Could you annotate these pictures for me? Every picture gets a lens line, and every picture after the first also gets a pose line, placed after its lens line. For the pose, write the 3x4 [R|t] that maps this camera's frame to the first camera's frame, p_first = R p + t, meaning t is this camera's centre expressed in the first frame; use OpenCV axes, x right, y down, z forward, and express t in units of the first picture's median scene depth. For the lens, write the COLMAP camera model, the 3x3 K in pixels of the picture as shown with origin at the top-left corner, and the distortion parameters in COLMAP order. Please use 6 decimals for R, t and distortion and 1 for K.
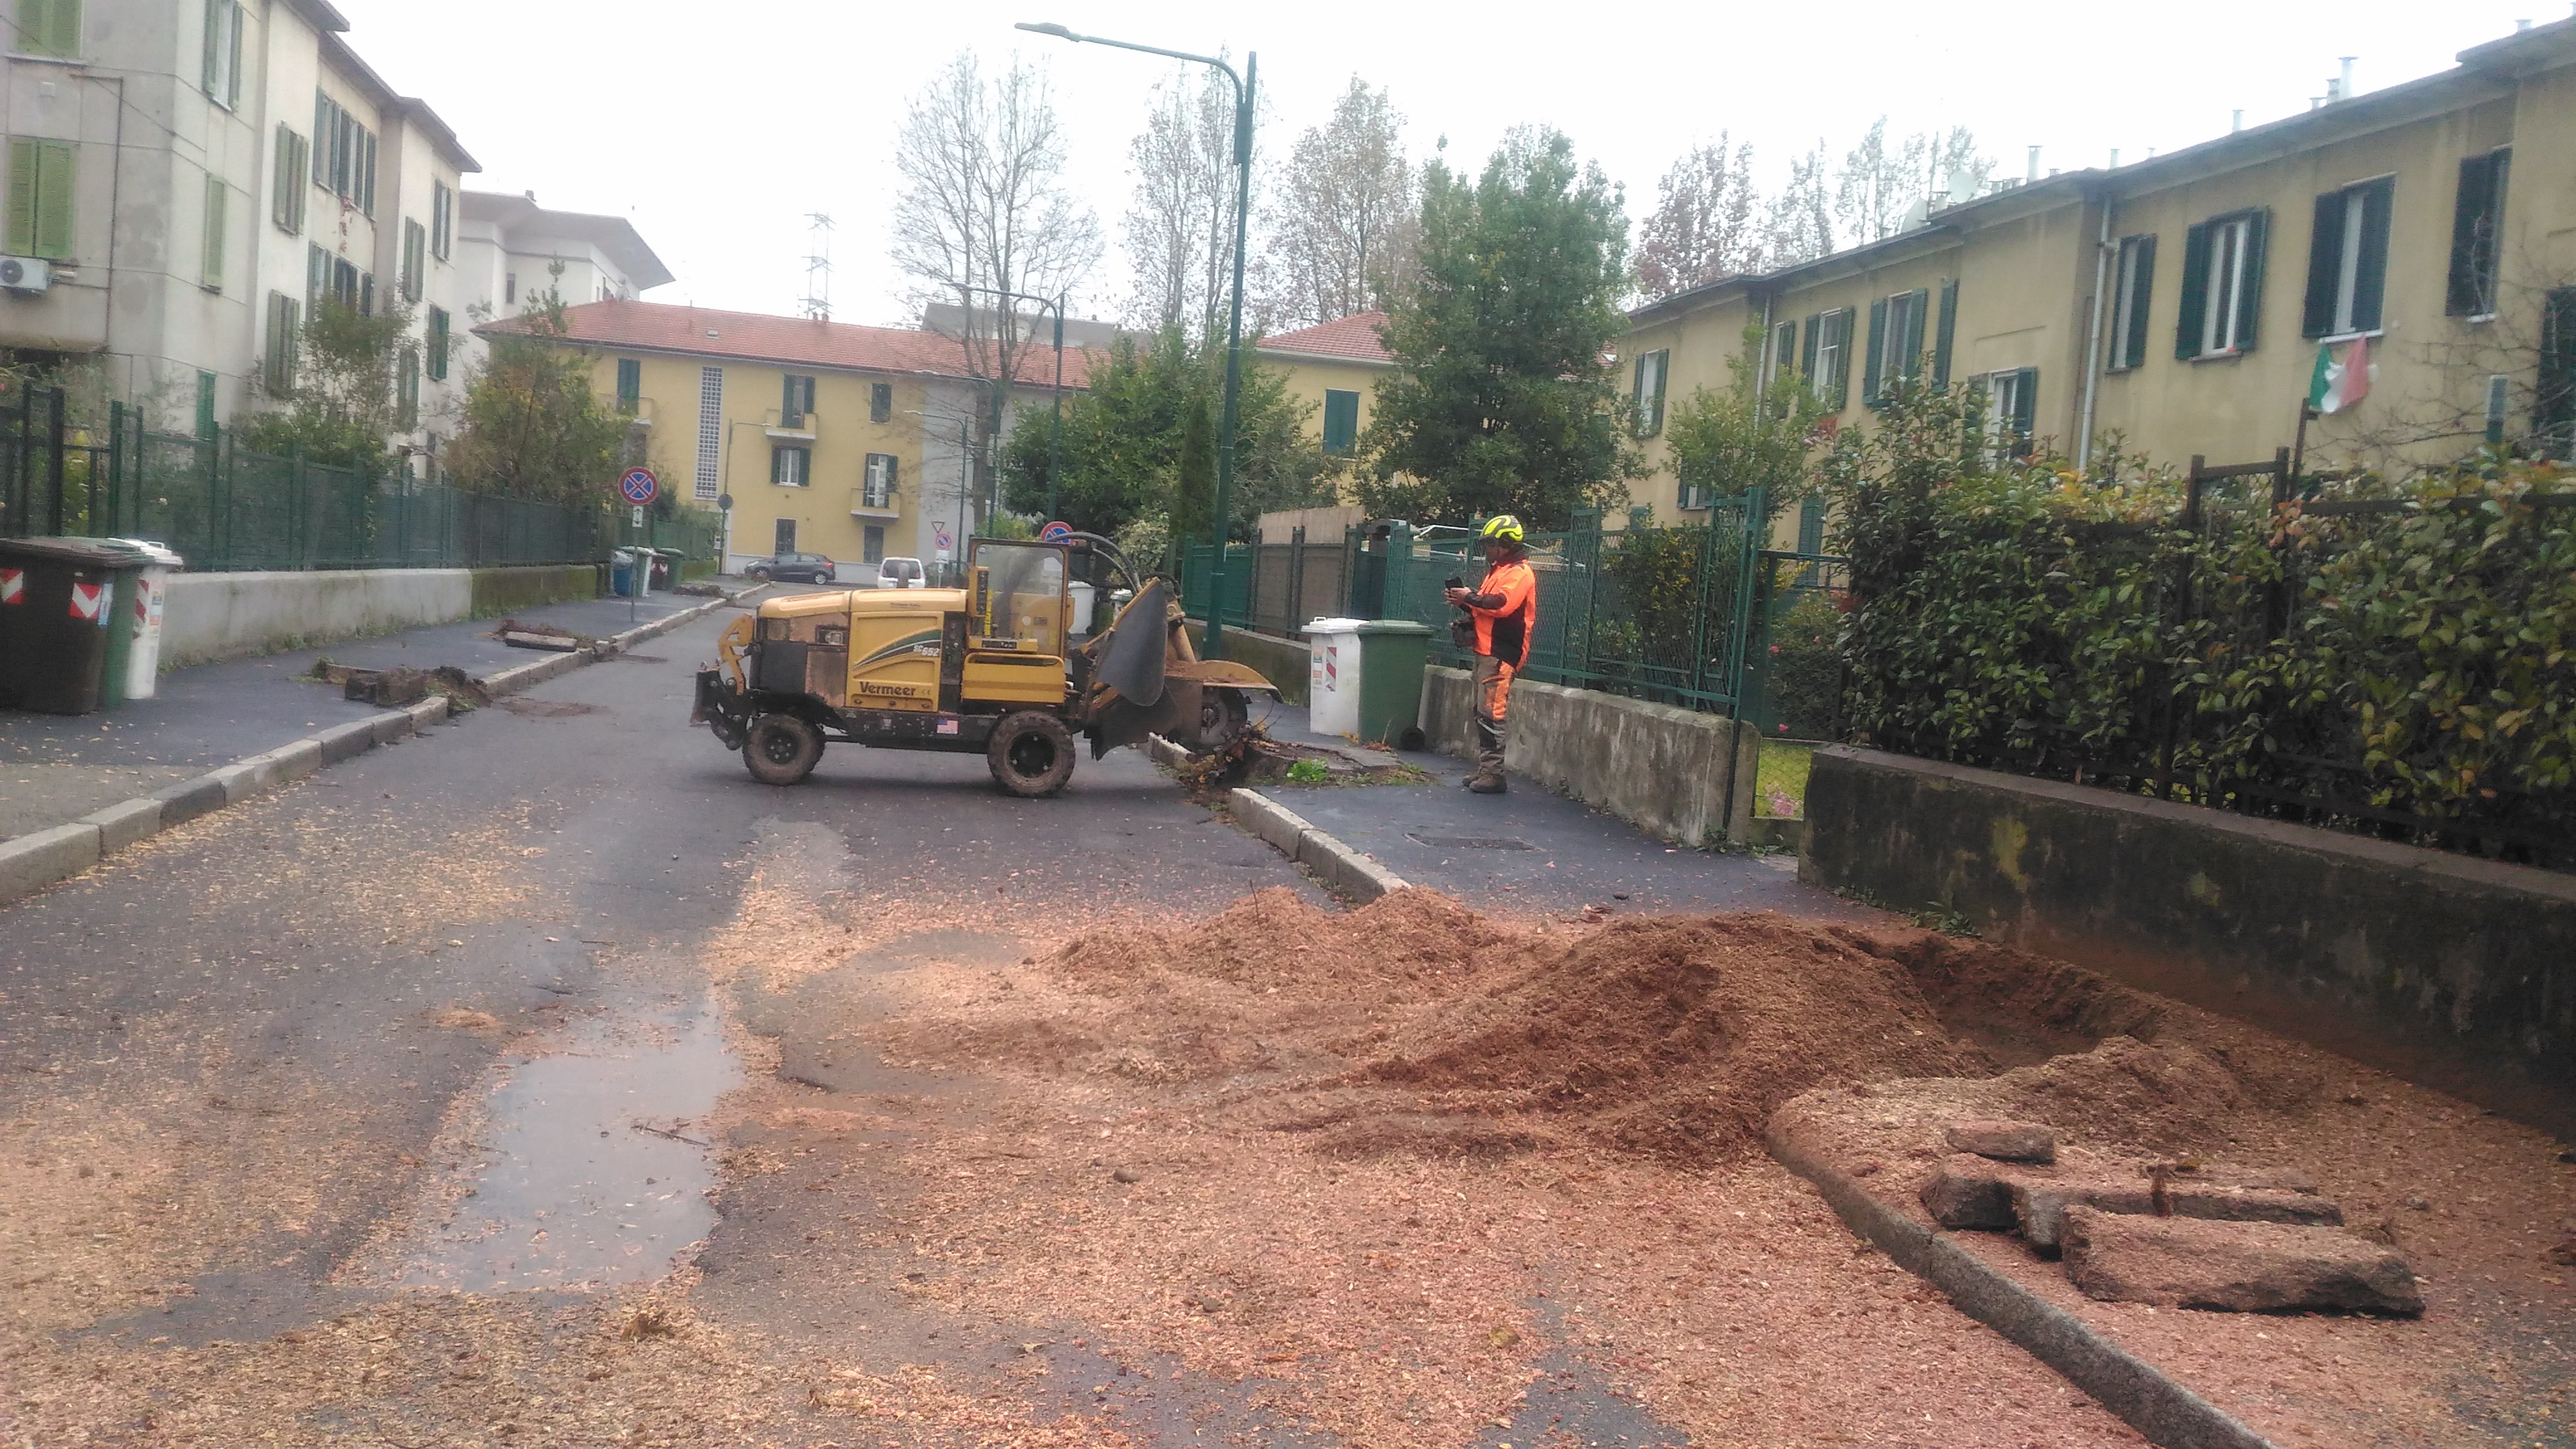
lens RADIAL K [[2127.8, 0, 1270.4], [0, 2127.8, 718.7], [0, 0, 1]] dist [0.058674, -0.095195]
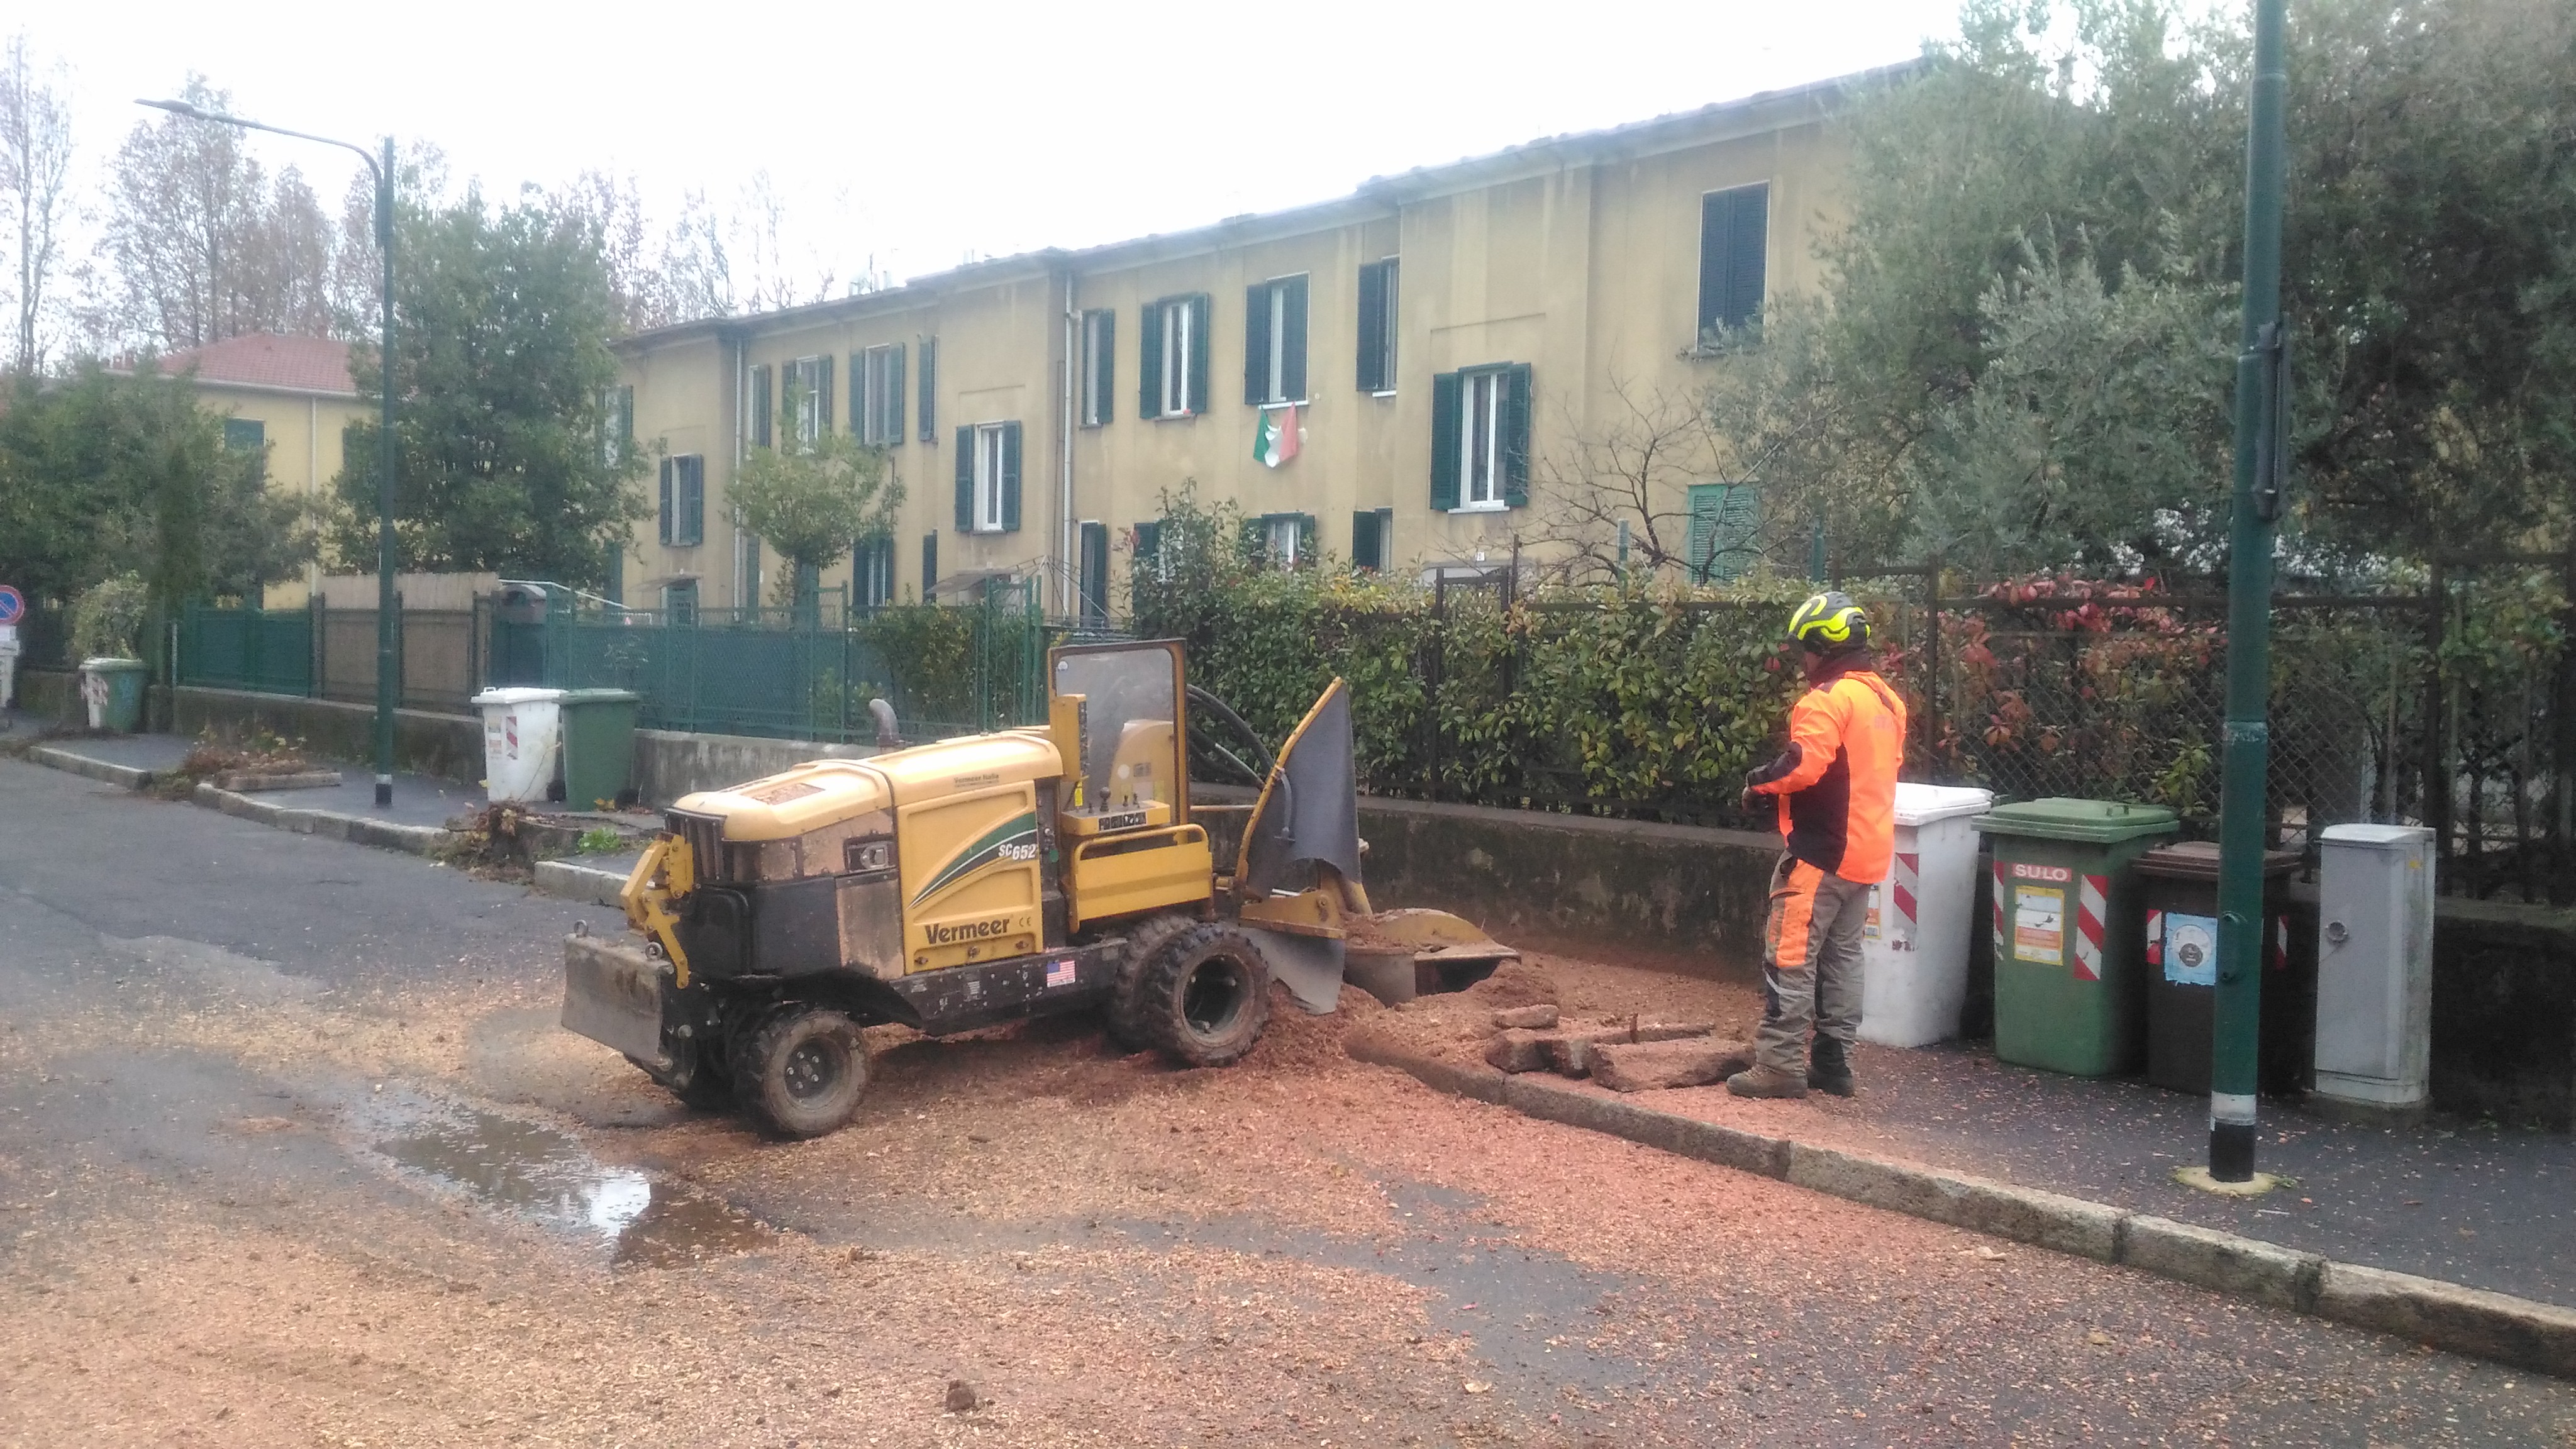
lens RADIAL K [[2127.8, 0, 1285.9], [0, 2127.8, 721.8], [0, 0, 1]] dist [0.058674, -0.095195]
pose [[0.871284, -0.067061, 0.486176, -0.289915], [0.070505, 0.997448, 0.011231, -0.031265], [-0.485689, 0.024492, 0.873789, -0.173460]]
